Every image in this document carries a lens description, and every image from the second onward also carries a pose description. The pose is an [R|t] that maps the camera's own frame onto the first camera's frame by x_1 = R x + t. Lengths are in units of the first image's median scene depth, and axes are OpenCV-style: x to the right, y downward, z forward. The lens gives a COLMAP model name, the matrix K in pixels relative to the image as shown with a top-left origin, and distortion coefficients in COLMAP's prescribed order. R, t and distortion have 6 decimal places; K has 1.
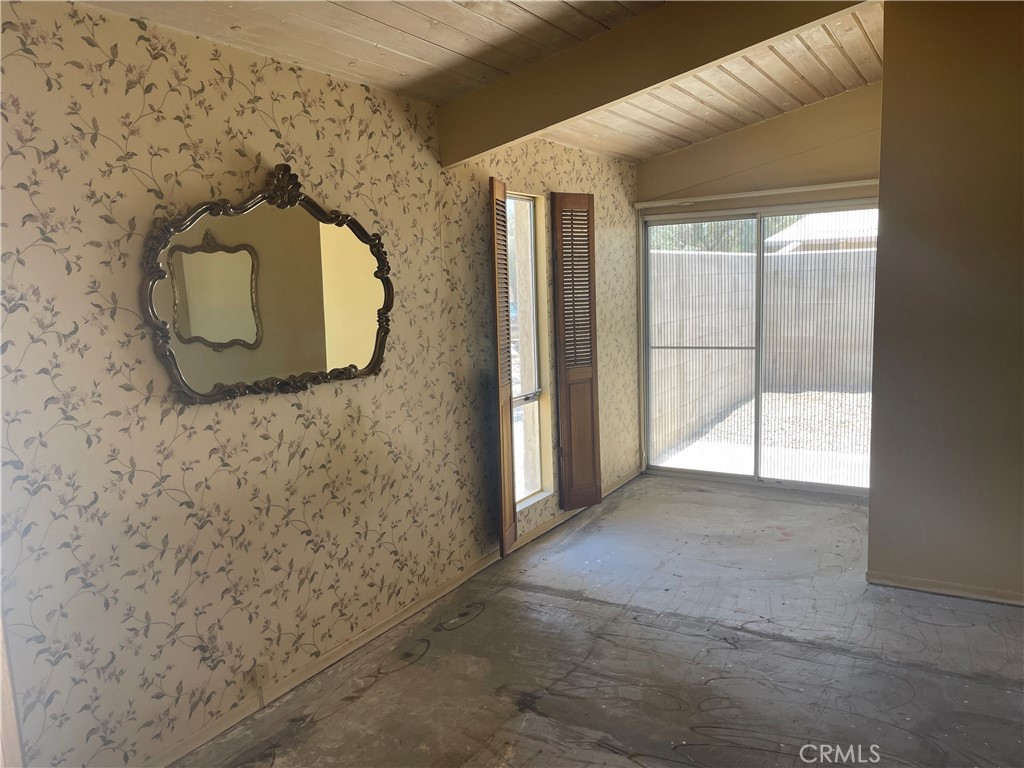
lens RADIAL K [[781.2, 0, 511.5], [0, 781.2, 389.5], [0, 0, 1]] dist [0.072516, -0.091632]
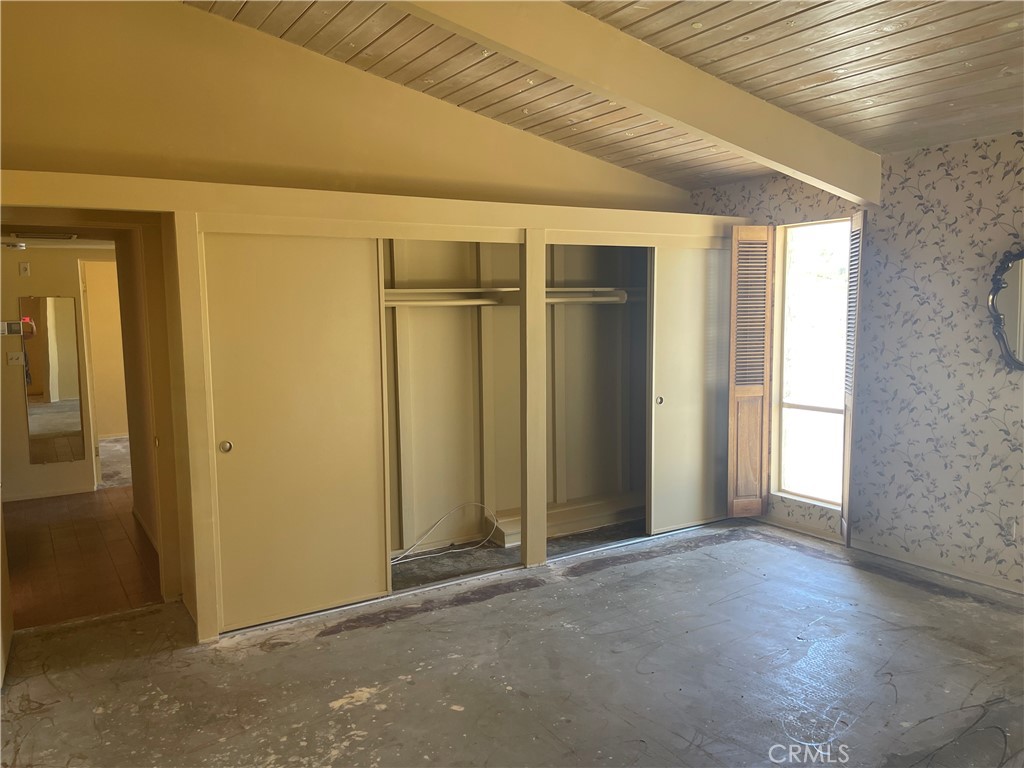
lens RADIAL K [[781.2, 0, 511.5], [0, 781.2, 389.5], [0, 0, 1]] dist [0.072516, -0.091632]
pose [[-0.448510, 0.139256, -0.882863, 1.148433], [-0.090943, 0.975551, 0.200076, -0.132374], [0.889139, 0.170026, -0.424880, 0.639630]]
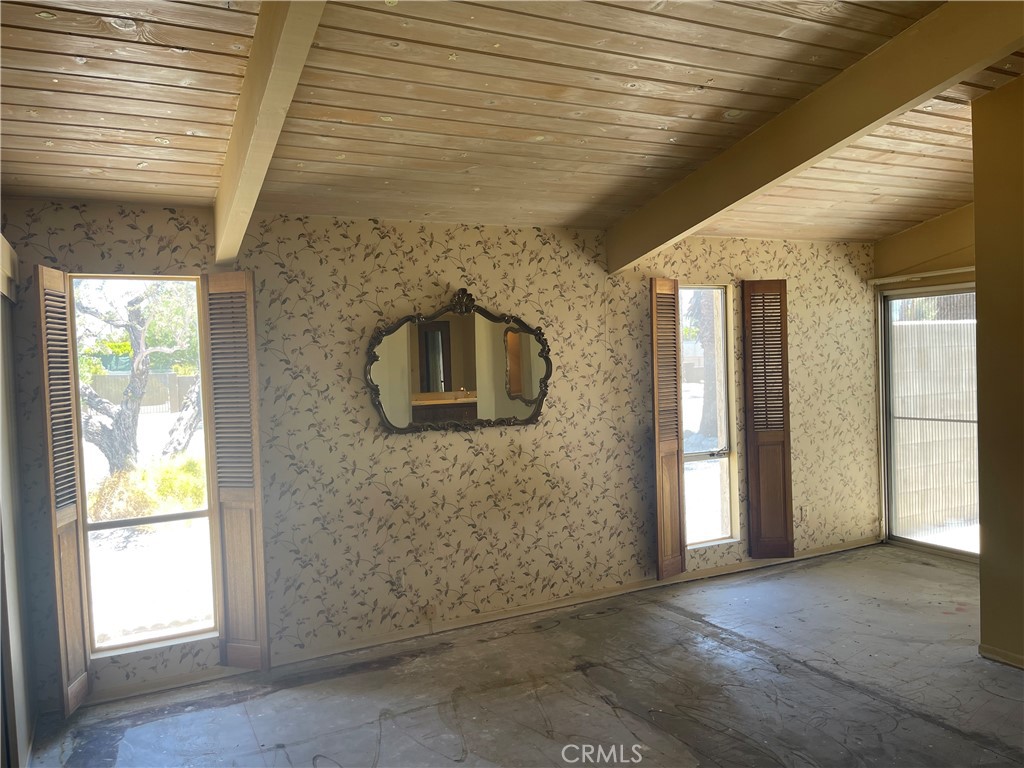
lens RADIAL K [[781.2, 0, 511.5], [0, 781.2, 389.5], [0, 0, 1]] dist [0.072516, -0.091632]
pose [[0.847609, 0.024547, -0.530054, 0.569597], [-0.065900, 0.996065, -0.059254, 0.005580], [0.526514, 0.085155, 0.845891, -0.241166]]
